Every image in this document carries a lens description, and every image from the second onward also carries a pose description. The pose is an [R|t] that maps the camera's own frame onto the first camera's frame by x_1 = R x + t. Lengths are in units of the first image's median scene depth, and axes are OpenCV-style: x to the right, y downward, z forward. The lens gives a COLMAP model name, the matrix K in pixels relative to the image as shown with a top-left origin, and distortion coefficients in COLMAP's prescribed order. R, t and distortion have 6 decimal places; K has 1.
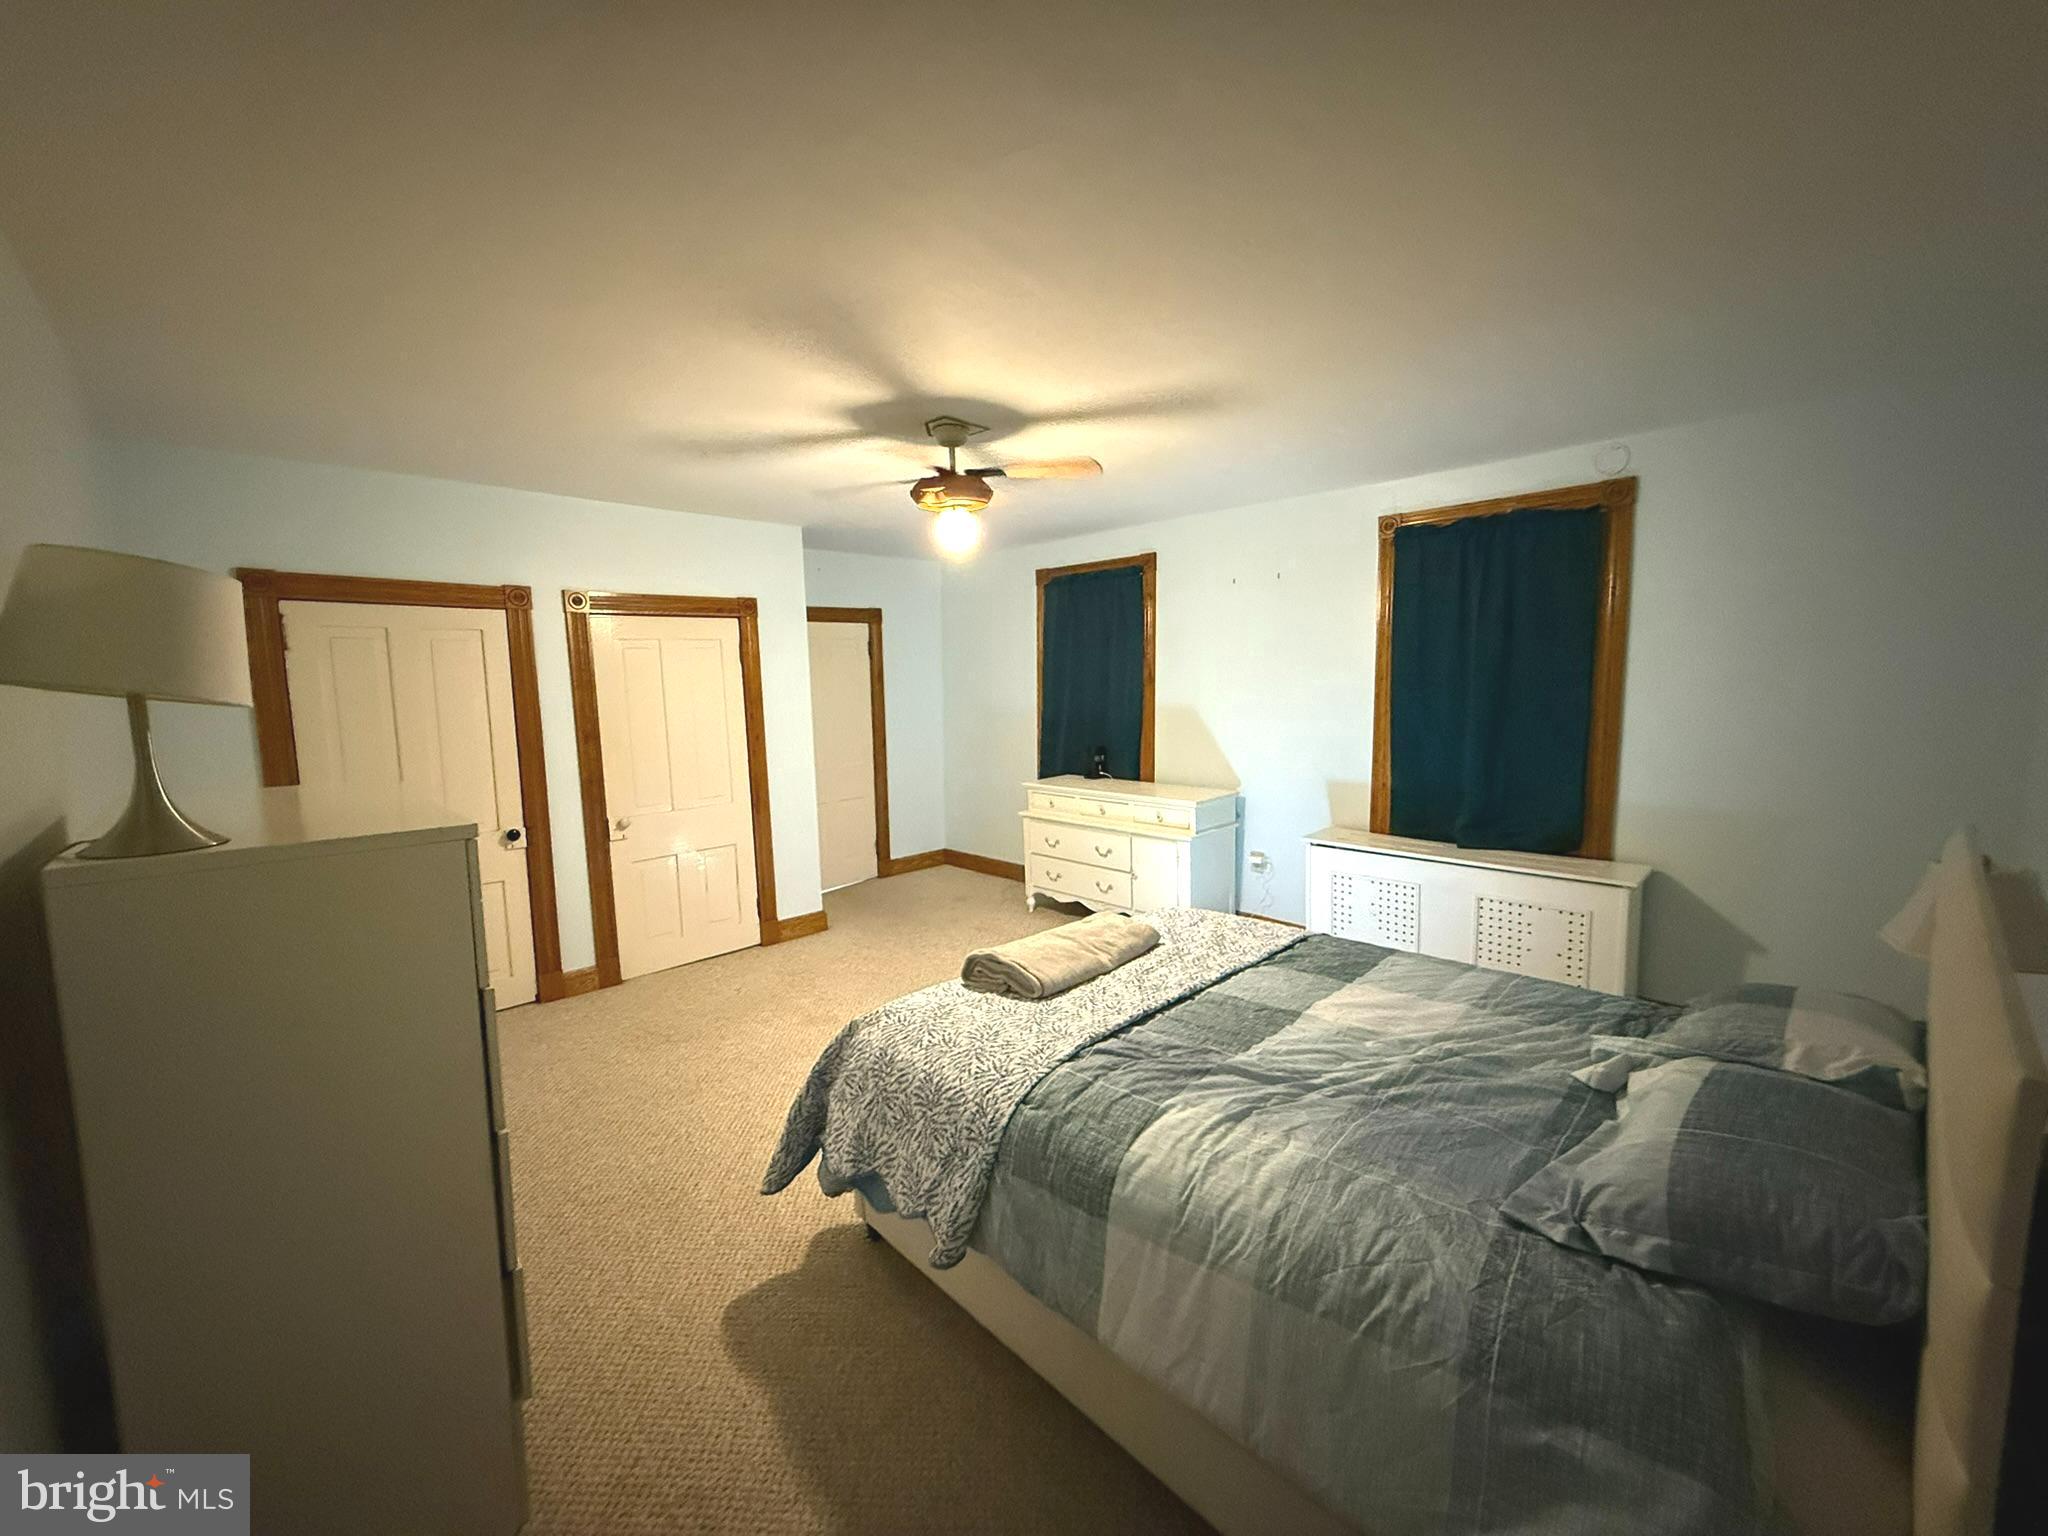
lens RADIAL K [[811.6, 0, 1019.4], [0, 811.6, 770.2], [0, 0, 1]] dist [0.001764, -0.000285]
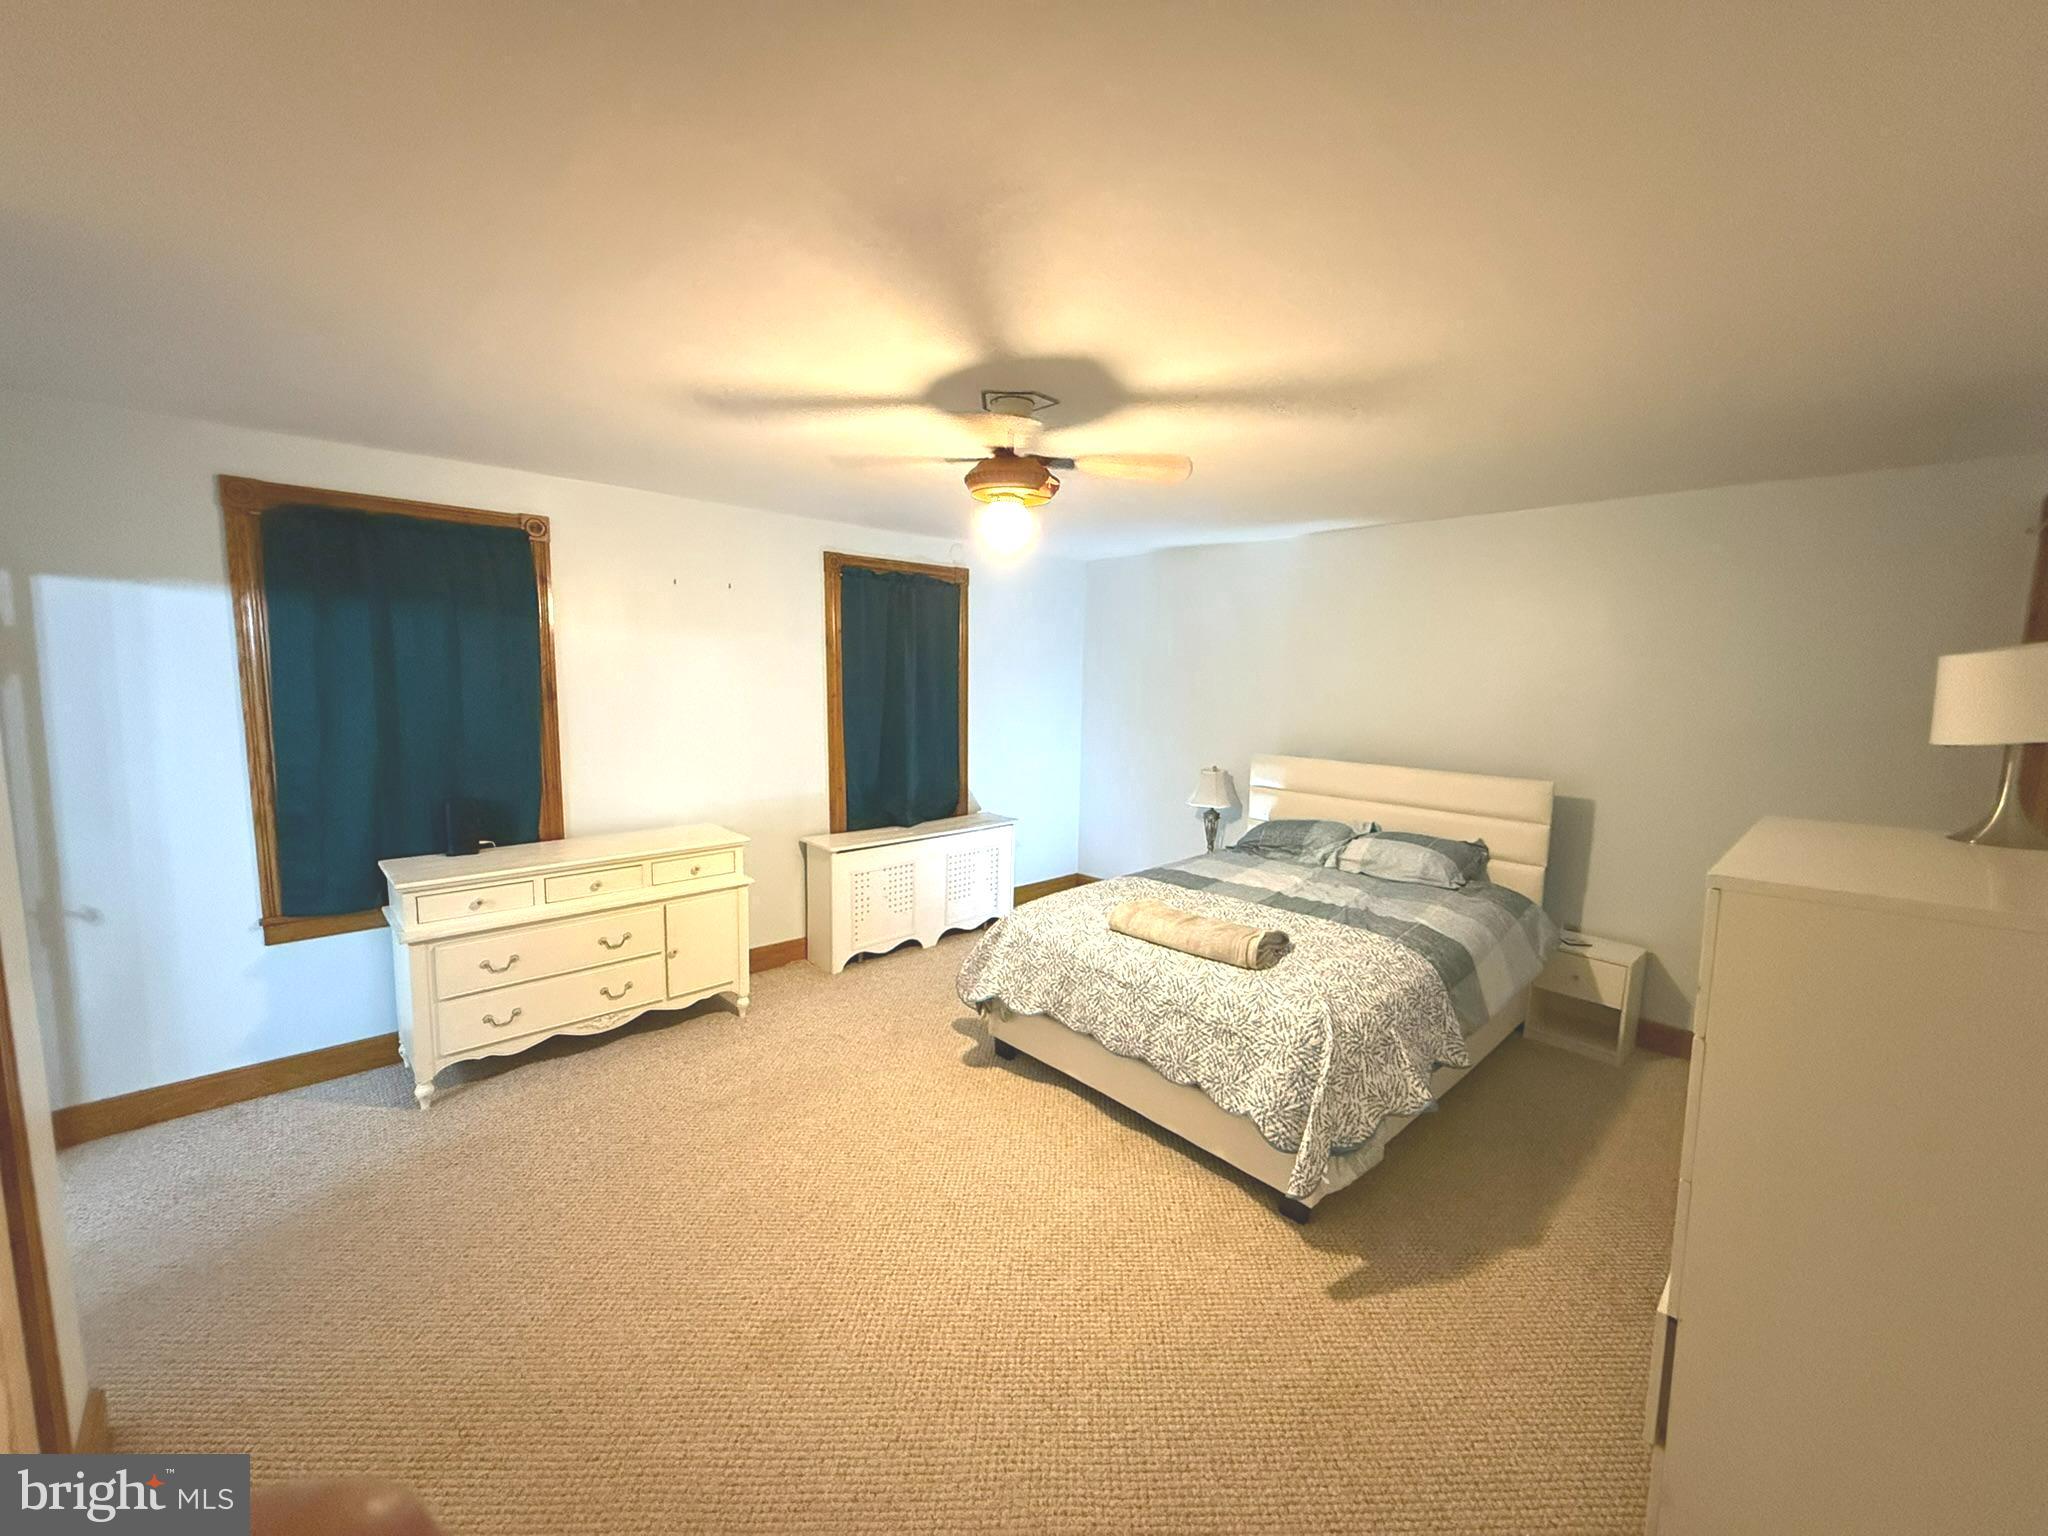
lens RADIAL K [[811.6, 0, 1019.4], [0, 811.6, 770.2], [0, 0, 1]] dist [0.001764, -0.000285]
pose [[0.033722, -0.086573, 0.995675, -0.567262], [0.115910, 0.989857, 0.082142, -0.061497], [-0.992687, 0.112639, 0.043415, 0.603280]]
